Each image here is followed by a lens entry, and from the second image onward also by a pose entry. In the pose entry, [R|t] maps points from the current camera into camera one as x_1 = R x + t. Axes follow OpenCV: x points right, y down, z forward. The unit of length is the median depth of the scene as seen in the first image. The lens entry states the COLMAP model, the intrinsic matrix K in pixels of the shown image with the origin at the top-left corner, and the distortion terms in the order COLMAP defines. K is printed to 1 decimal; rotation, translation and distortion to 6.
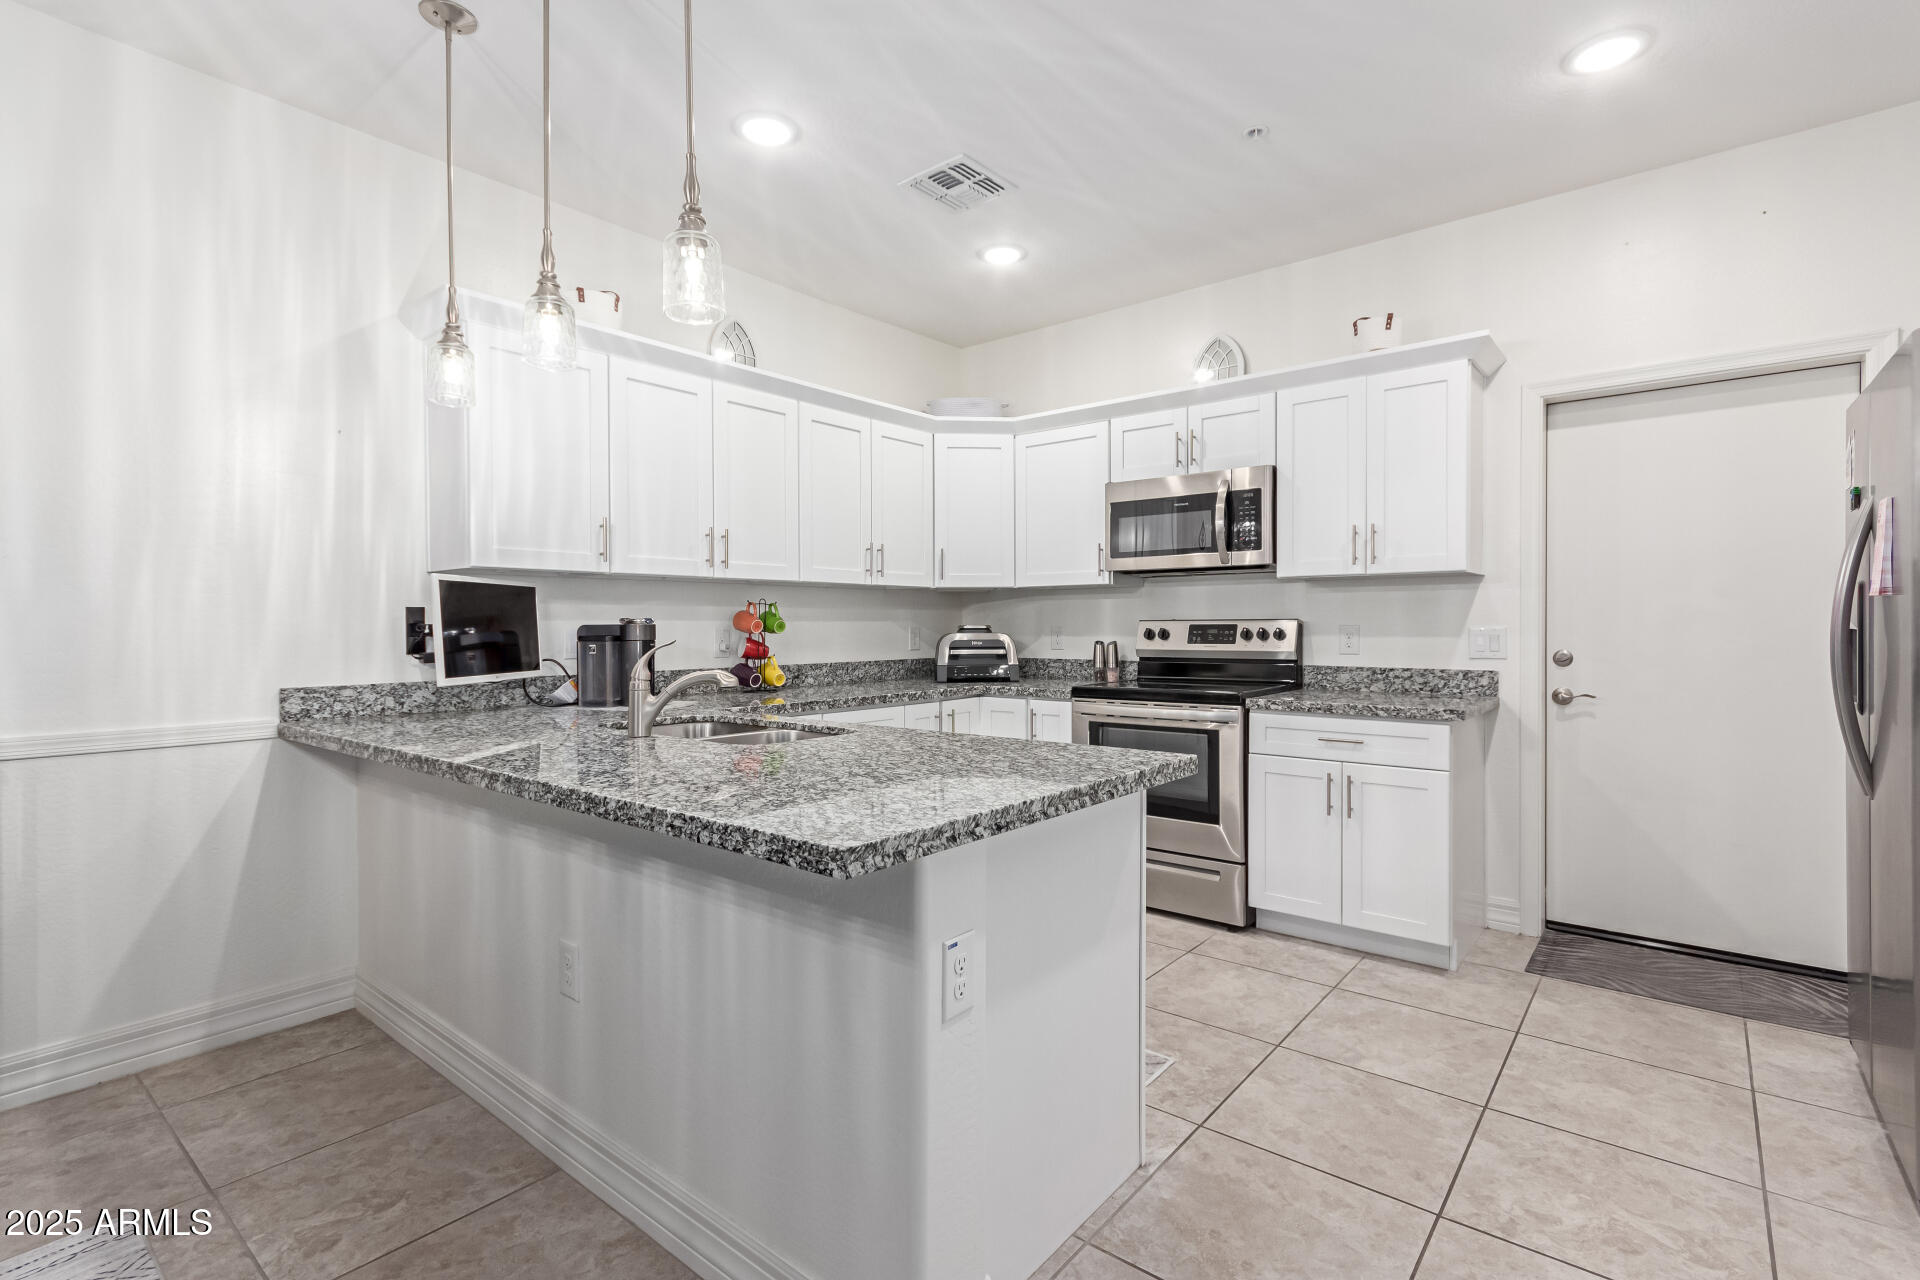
lens RADIAL K [[902.9, 0, 982.5], [0, 902.9, 635.0], [0, 0, 1]] dist [0.010558, 0.001027]
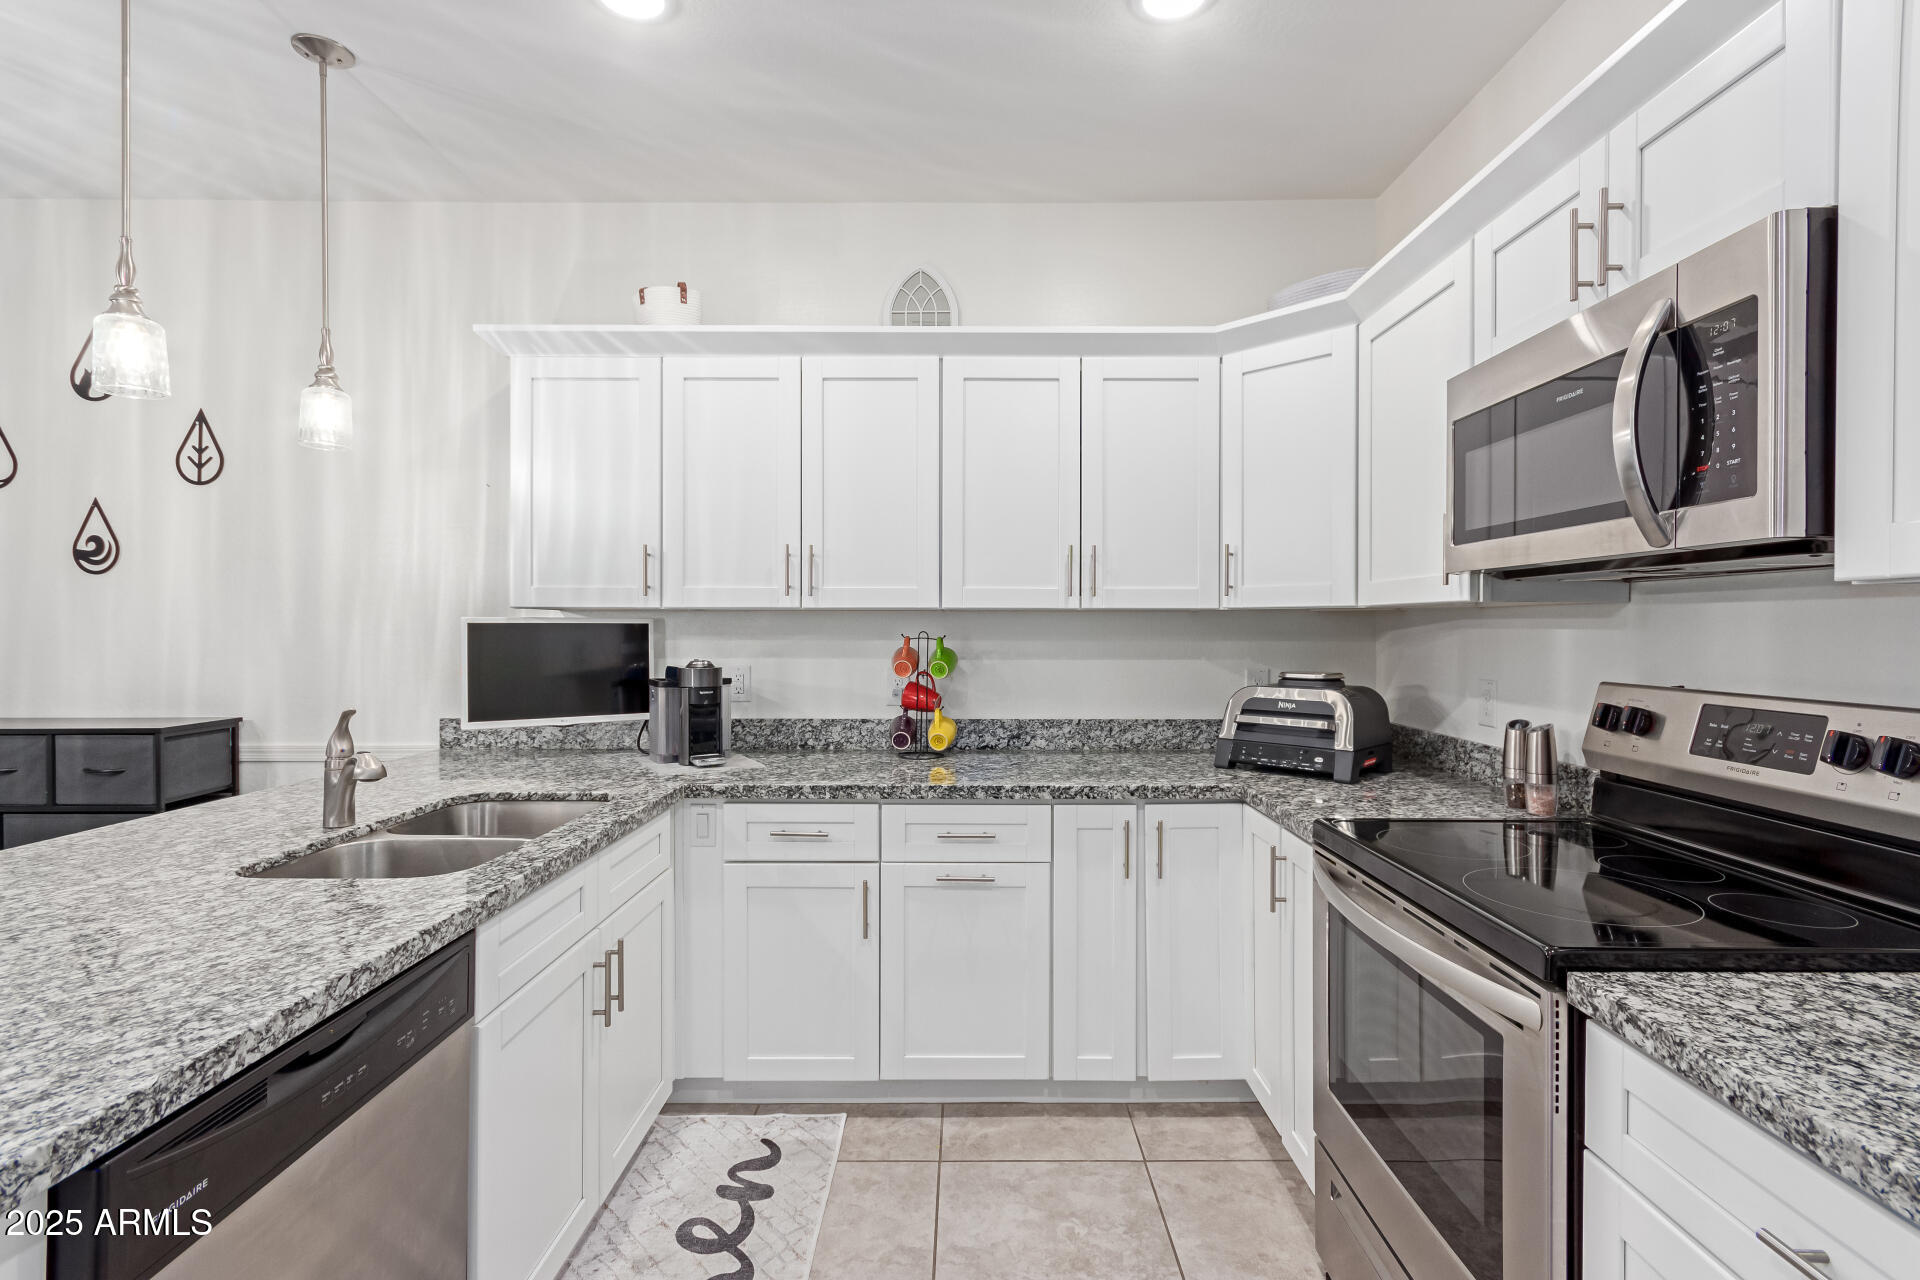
lens RADIAL K [[899.1, 0, 956.6], [0, 899.1, 629.4], [0, 0, 1]] dist [0.003066, 0.000035]
pose [[0.623122, 0.007437, -0.782089, 0.414447], [-0.012626, 0.999920, -0.000552, -0.048605], [0.782022, 0.010219, 0.623167, 0.647679]]
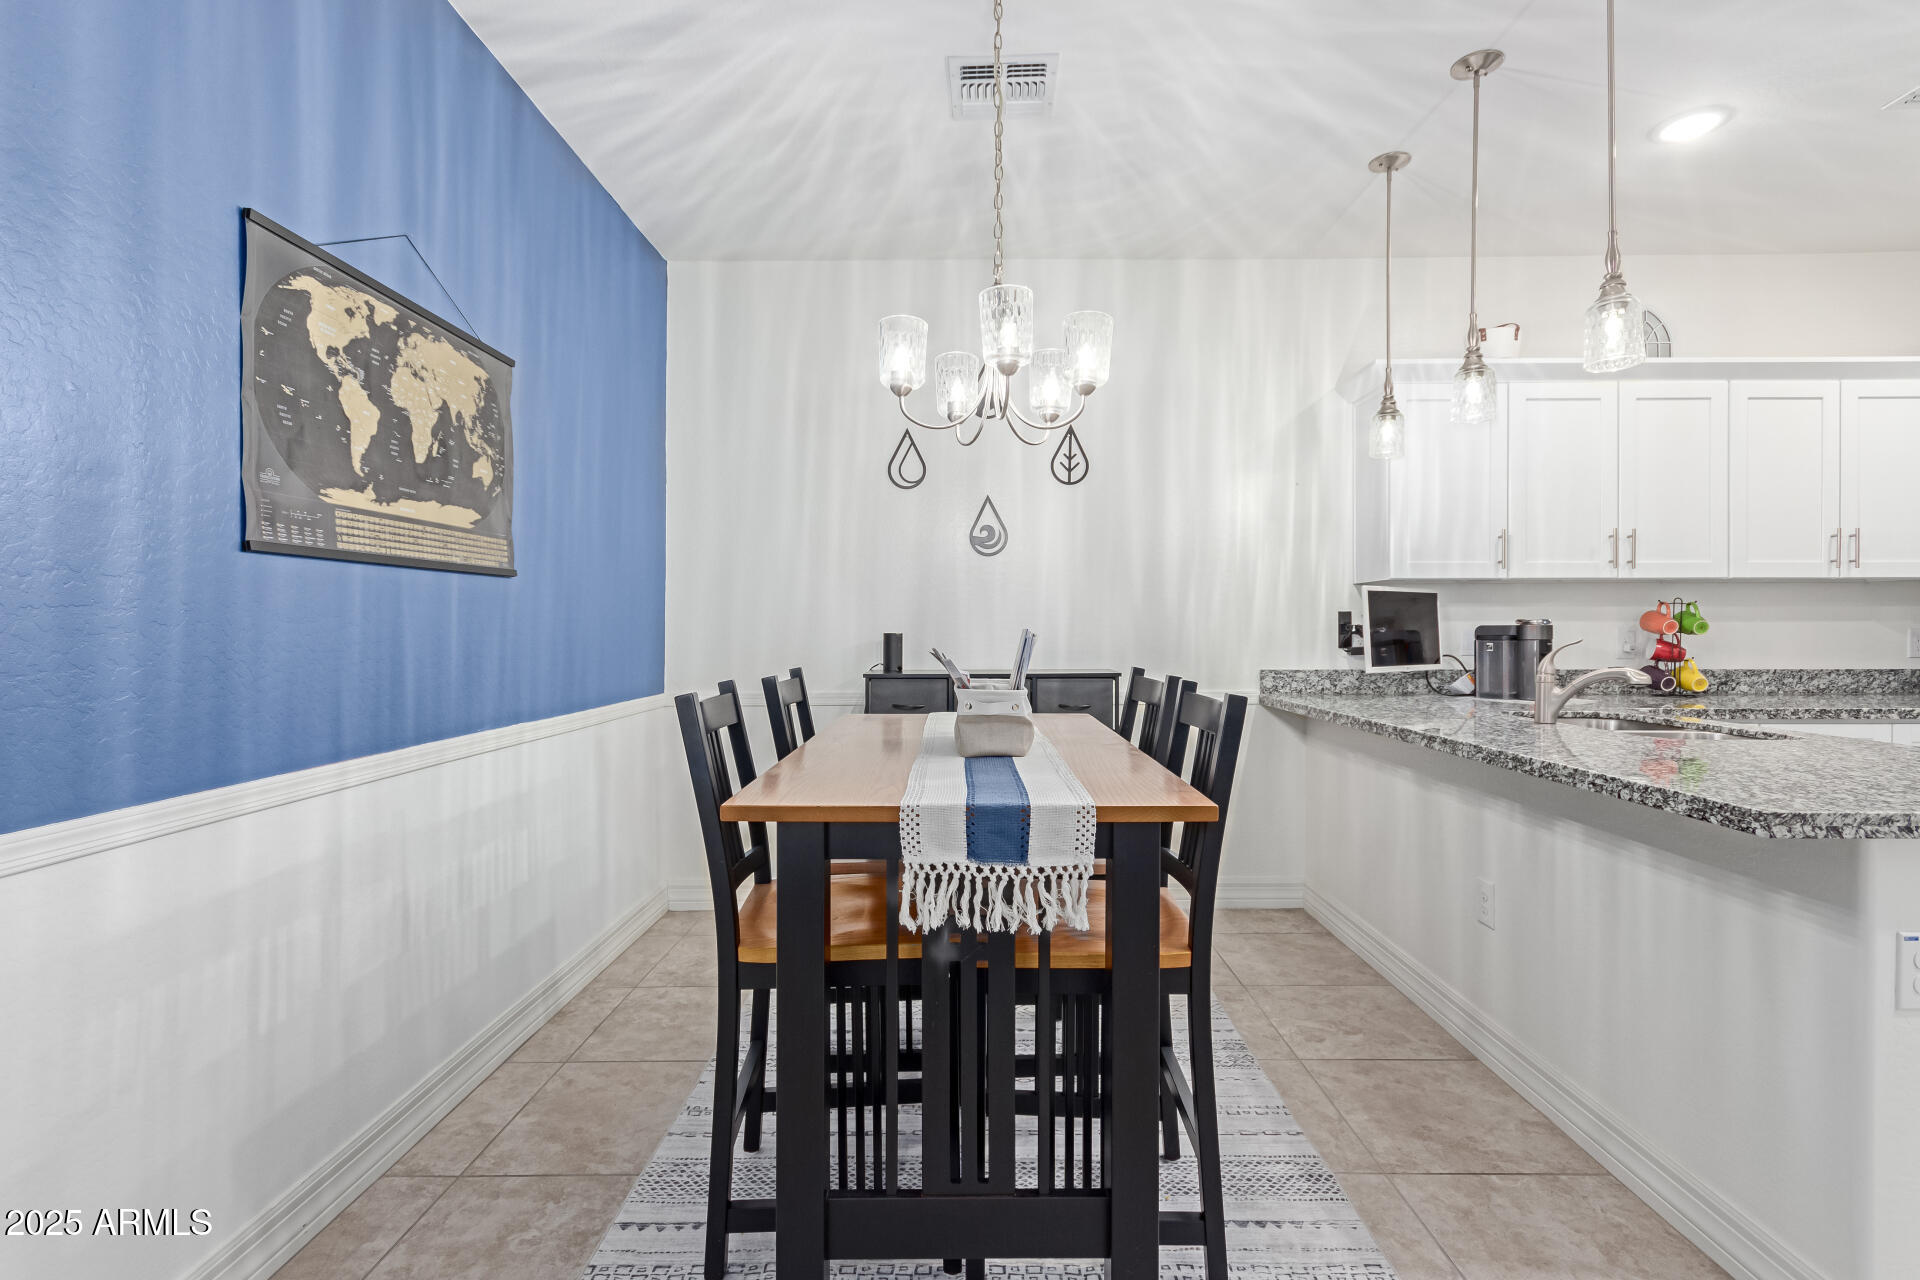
lens RADIAL K [[906.9, 0, 957.2], [0, 906.9, 630.3], [0, 0, 1]] dist [0.004902, -0.001290]
pose [[0.617307, 0.005345, -0.786704, 0.045276], [-0.009099, 0.999959, -0.000346, 0.001273], [0.786670, 0.007371, 0.617330, -0.205534]]
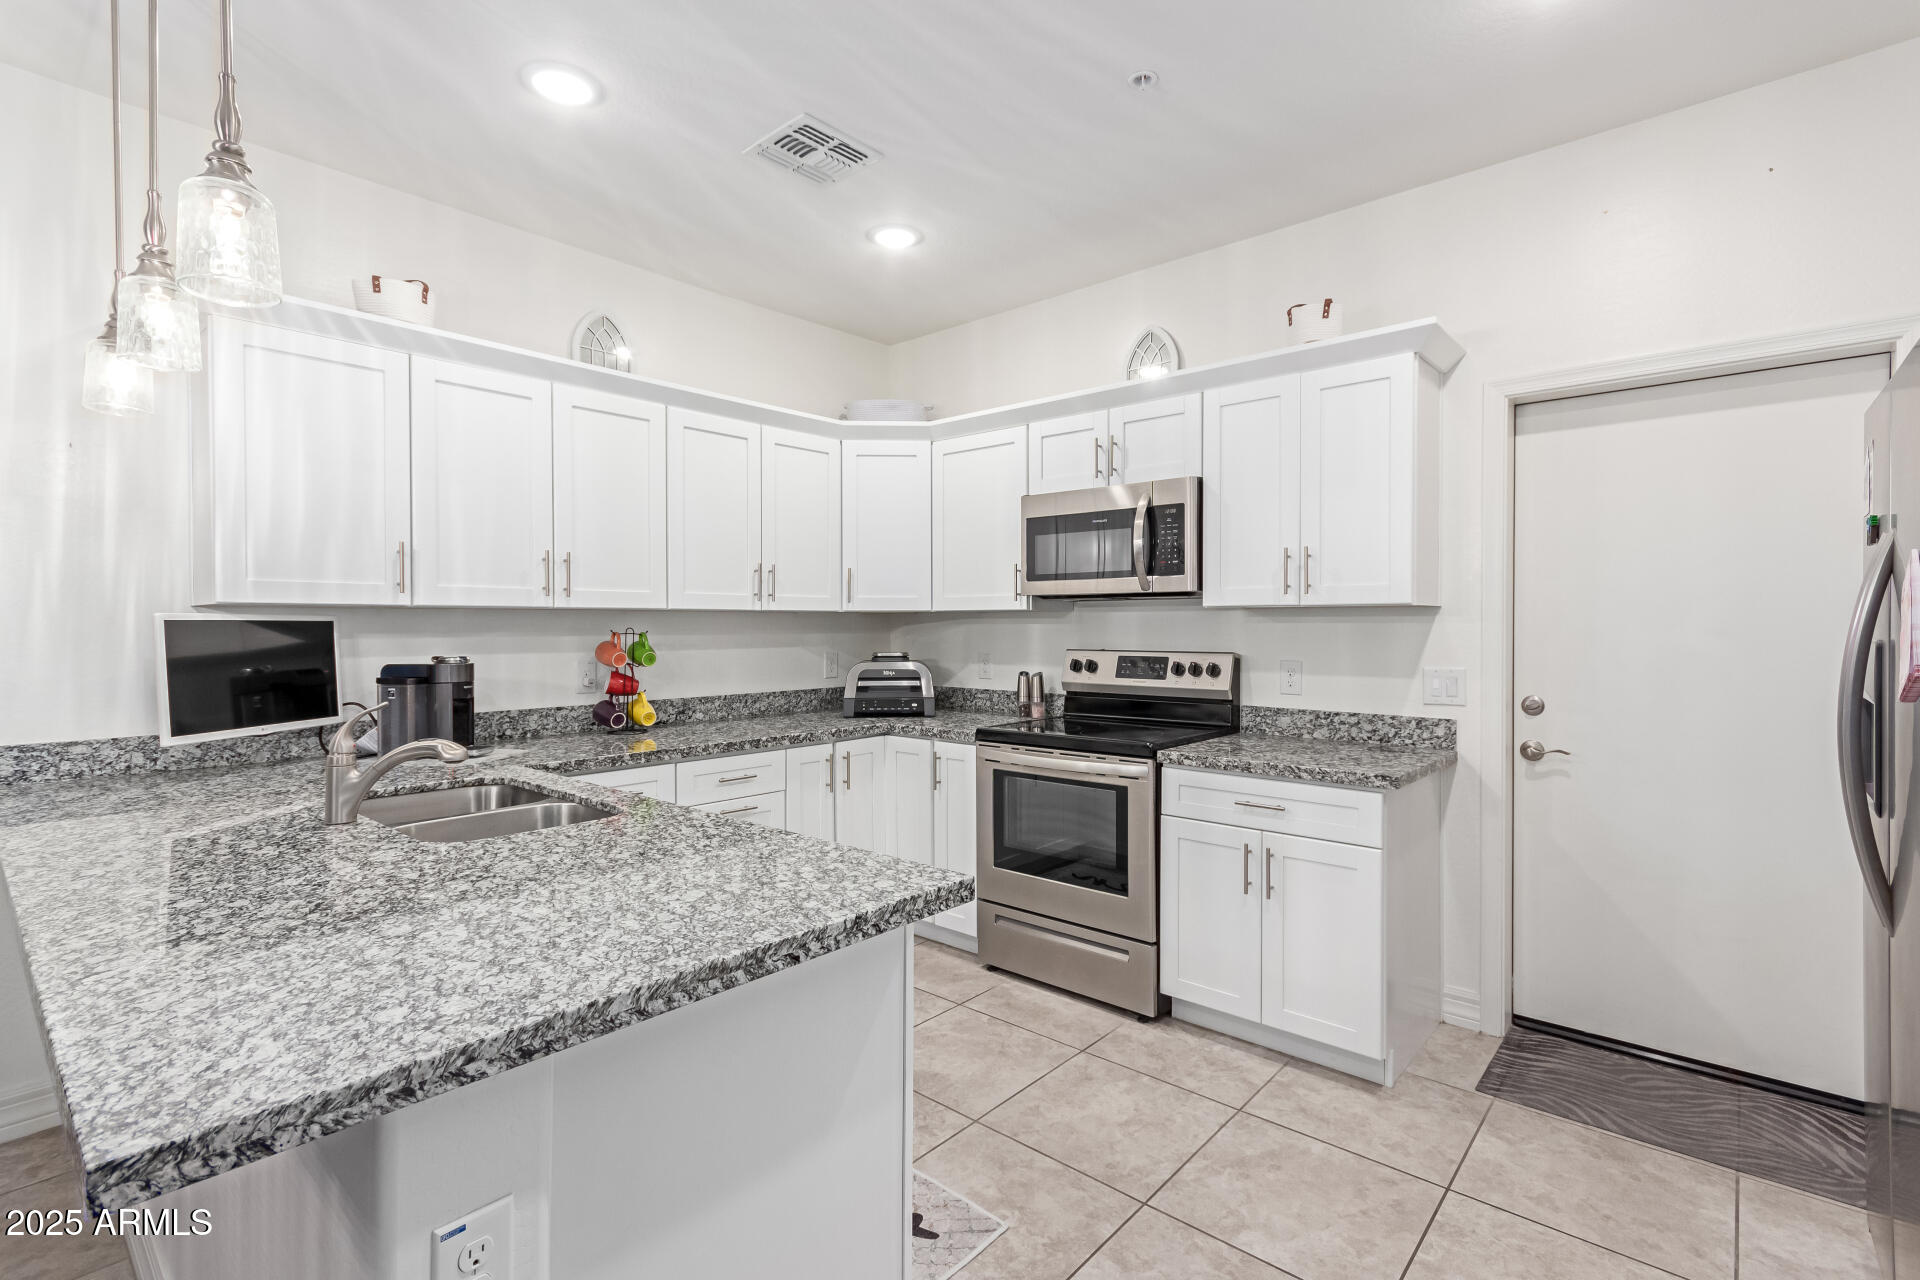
lens RADIAL K [[902.9, 0, 982.5], [0, 902.9, 635.0], [0, 0, 1]] dist [0.010558, 0.001027]
pose [[0.999485, 0.002505, -0.032001, 0.155255], [-0.002471, 0.999996, 0.001100, -0.040647], [0.032004, -0.001021, 0.999487, 0.139284]]
